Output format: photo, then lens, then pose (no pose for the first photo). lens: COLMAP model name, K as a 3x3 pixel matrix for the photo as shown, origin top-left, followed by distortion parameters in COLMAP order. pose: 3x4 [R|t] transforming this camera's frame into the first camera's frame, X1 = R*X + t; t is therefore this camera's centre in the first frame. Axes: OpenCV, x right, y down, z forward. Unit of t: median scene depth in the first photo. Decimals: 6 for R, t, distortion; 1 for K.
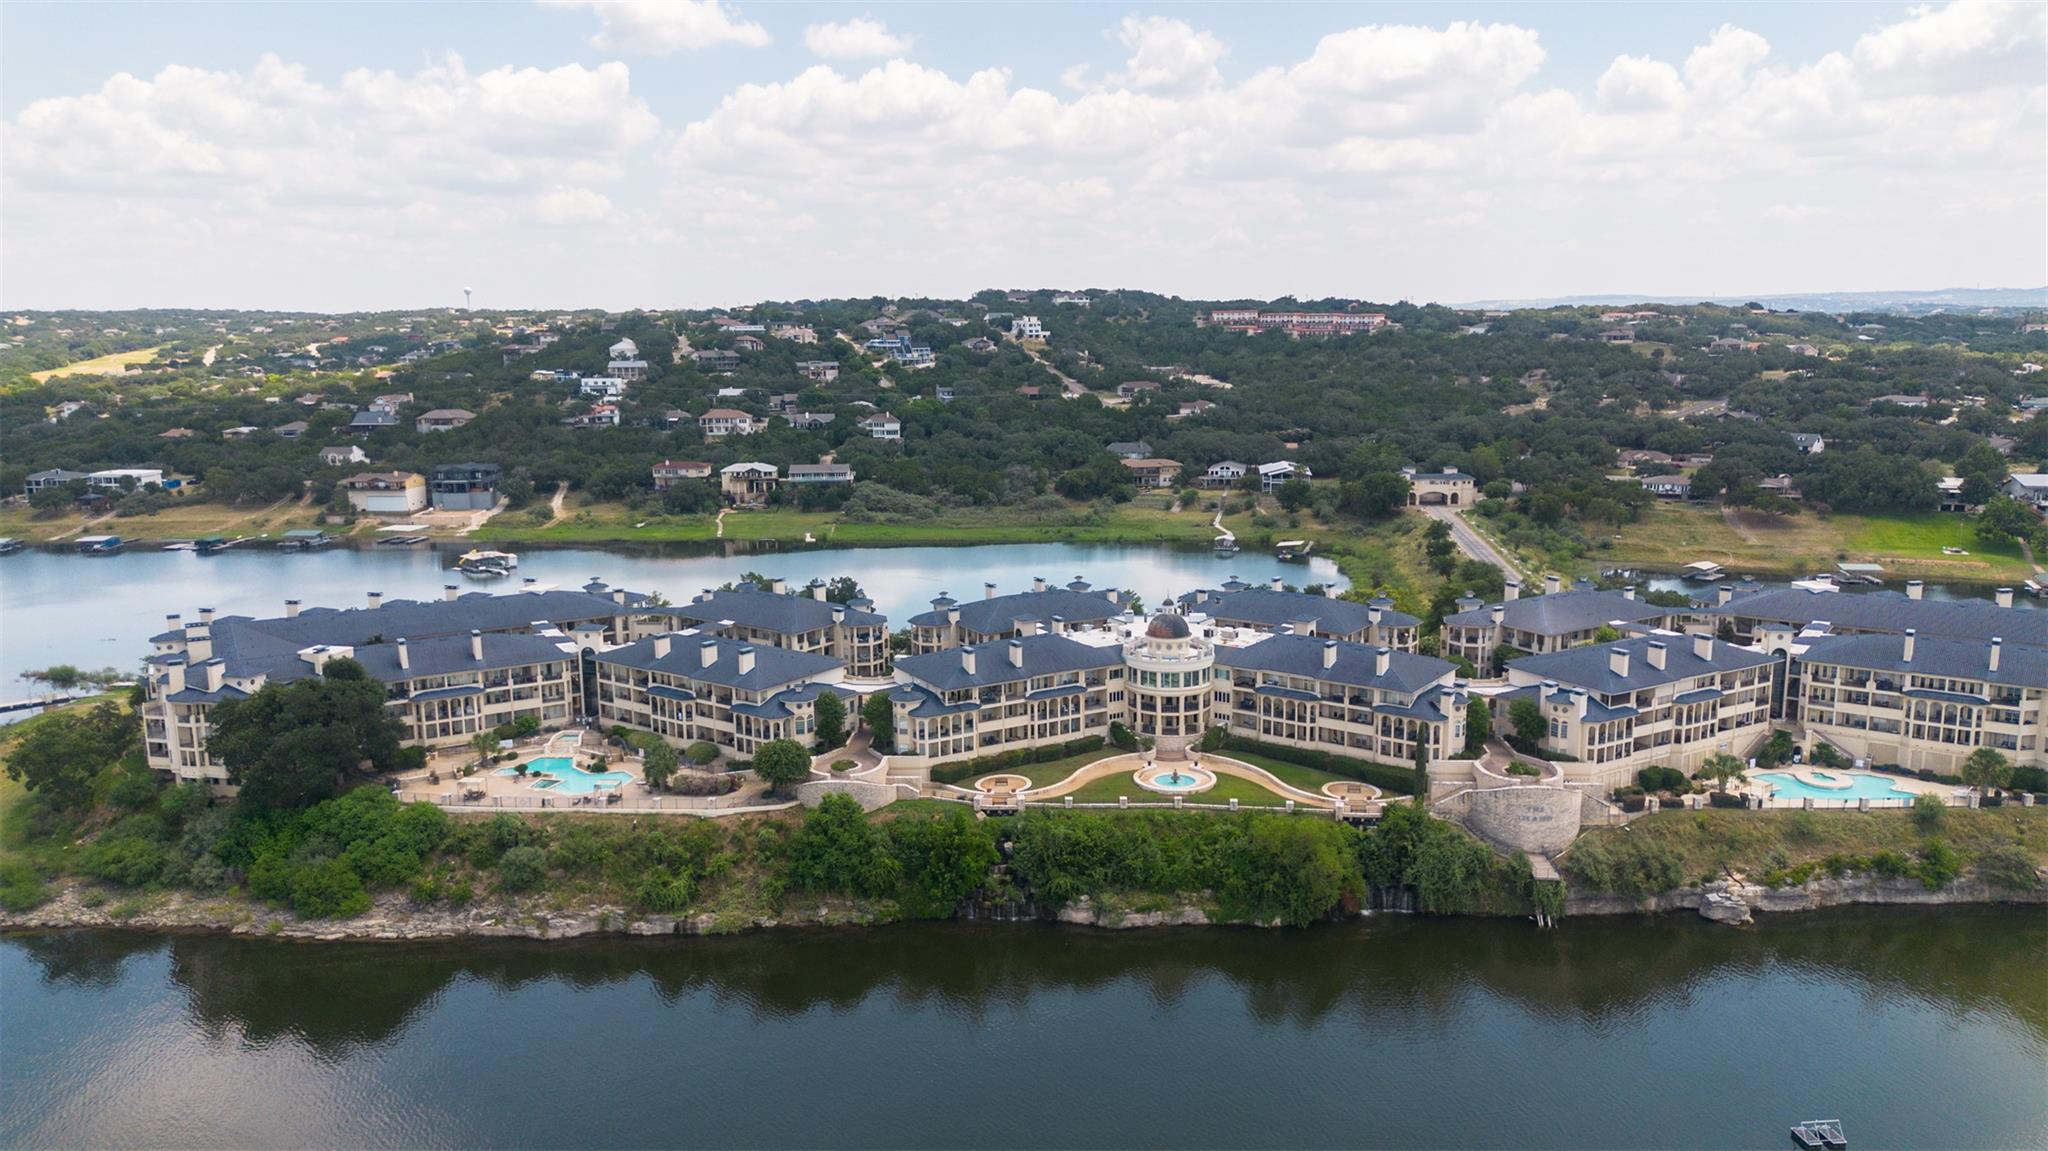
lens RADIAL K [[1433.3, 0, 1024.0], [0, 1433.3, 575.5], [0, 0, 1]] dist [0.084293, -0.101191]
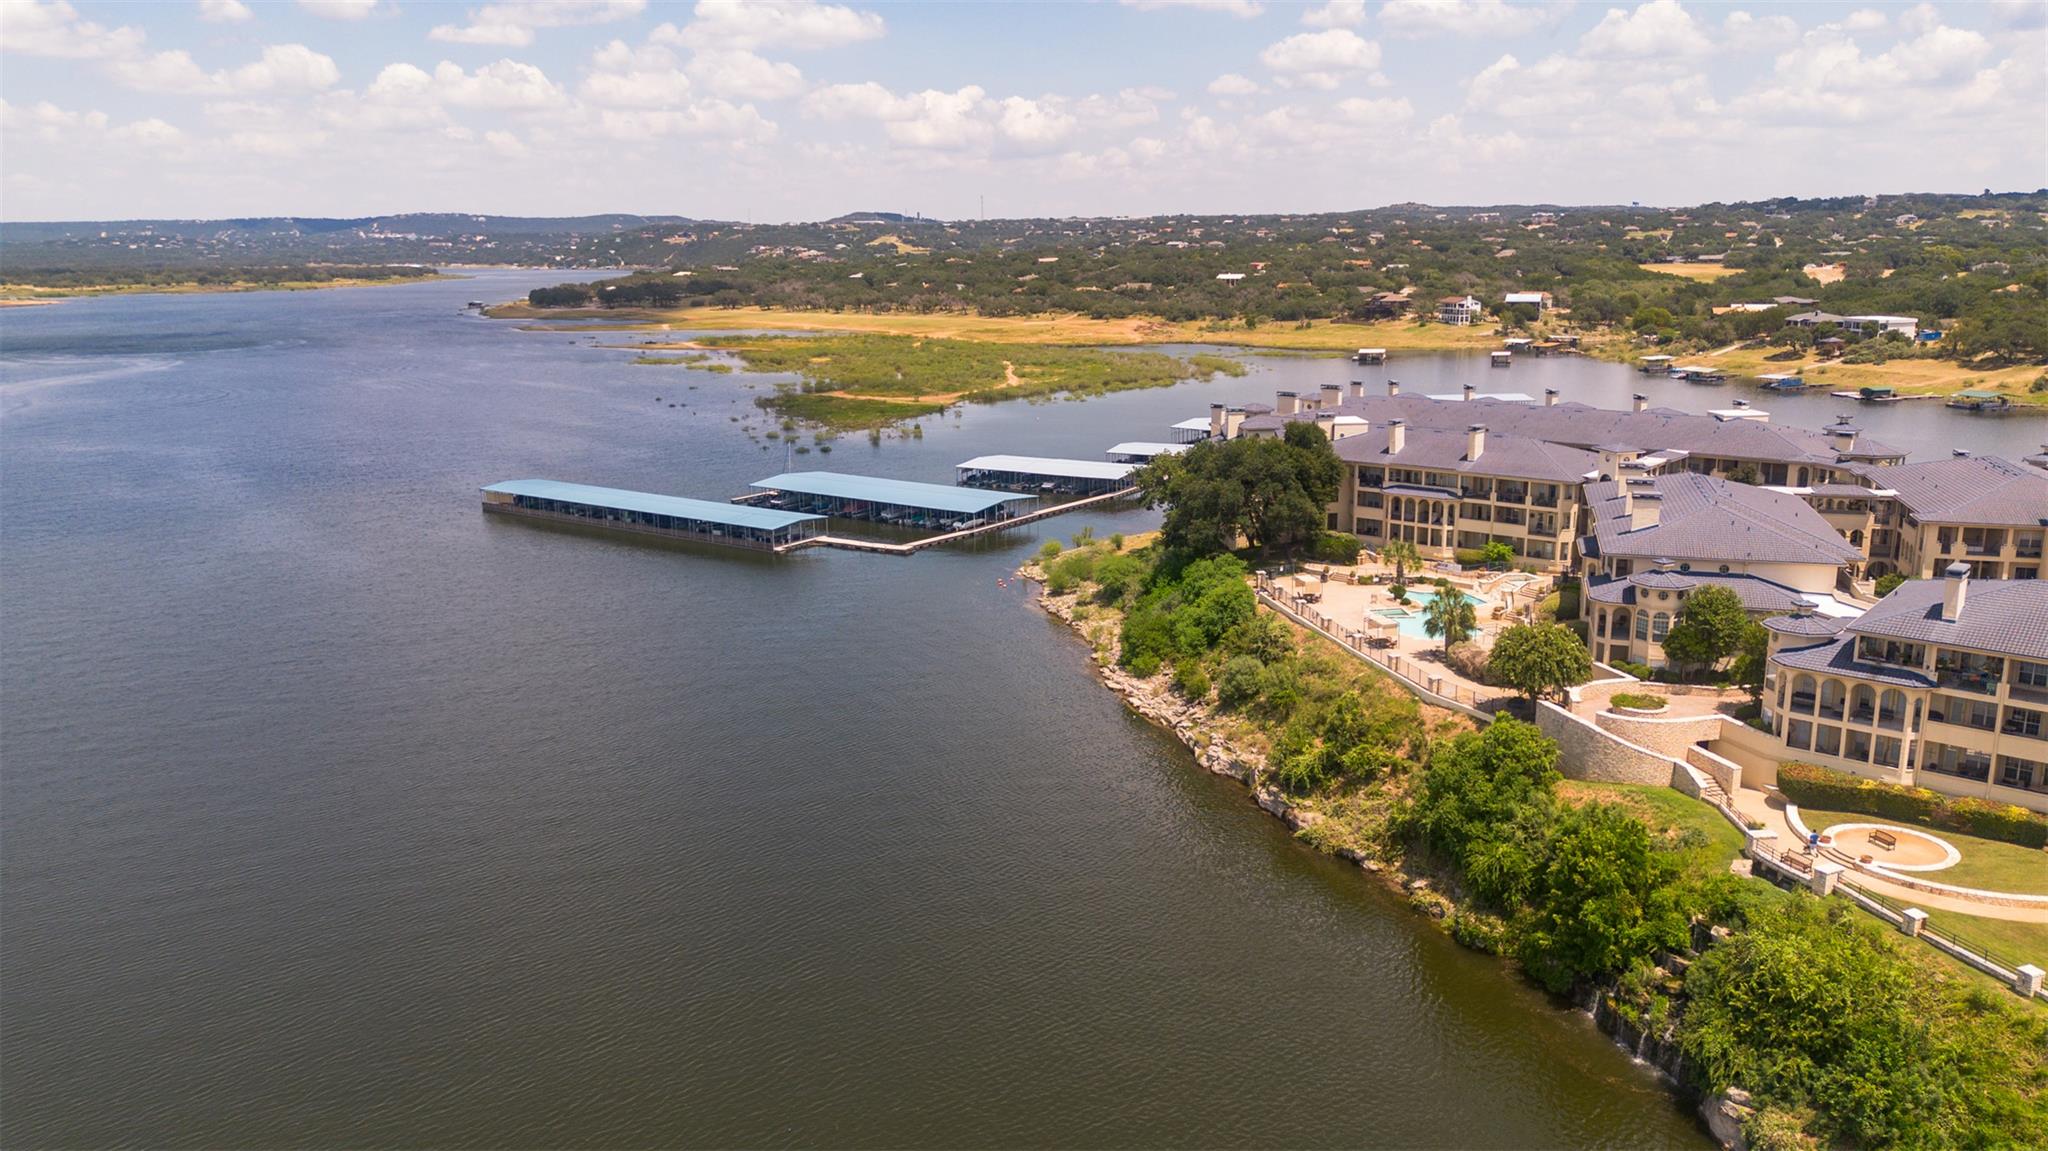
lens RADIAL K [[1446.5, 0, 1020.3], [0, 1446.5, 547.7], [0, 0, 1]] dist [0.062750, -0.070390]
pose [[0.308165, 0.205383, -0.928898, 0.318795], [-0.157010, 0.974008, 0.163268, 0.013500], [0.938287, 0.095533, 0.332403, 0.537406]]
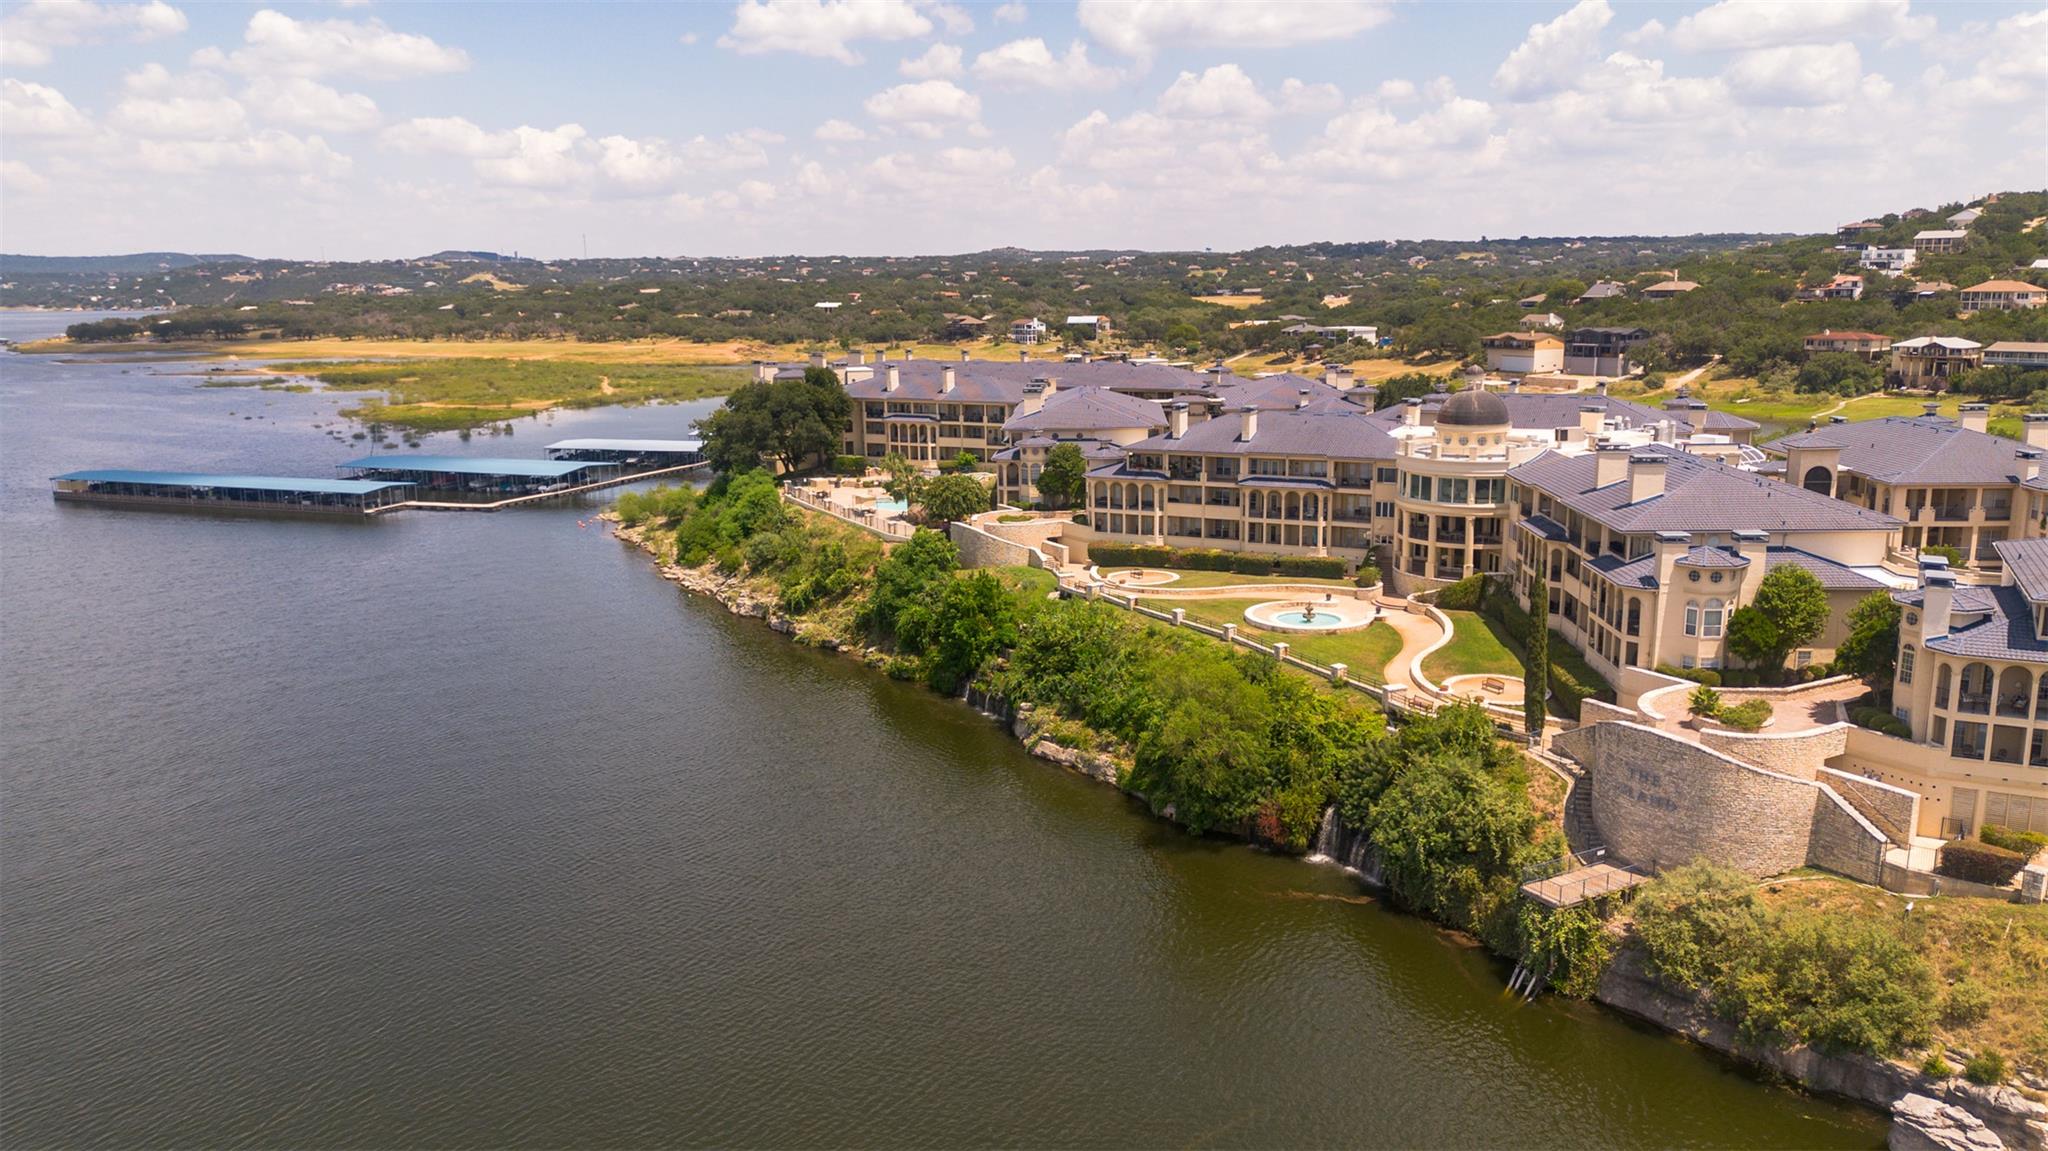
lens RADIAL K [[1433.3, 0, 1024.0], [0, 1433.3, 575.5], [0, 0, 1]] dist [0.084293, -0.101191]
pose [[0.542664, 0.173396, -0.821858, 0.555209], [-0.138137, 0.983561, 0.116302, 0.063028], [0.828513, 0.050416, 0.557695, 0.508710]]
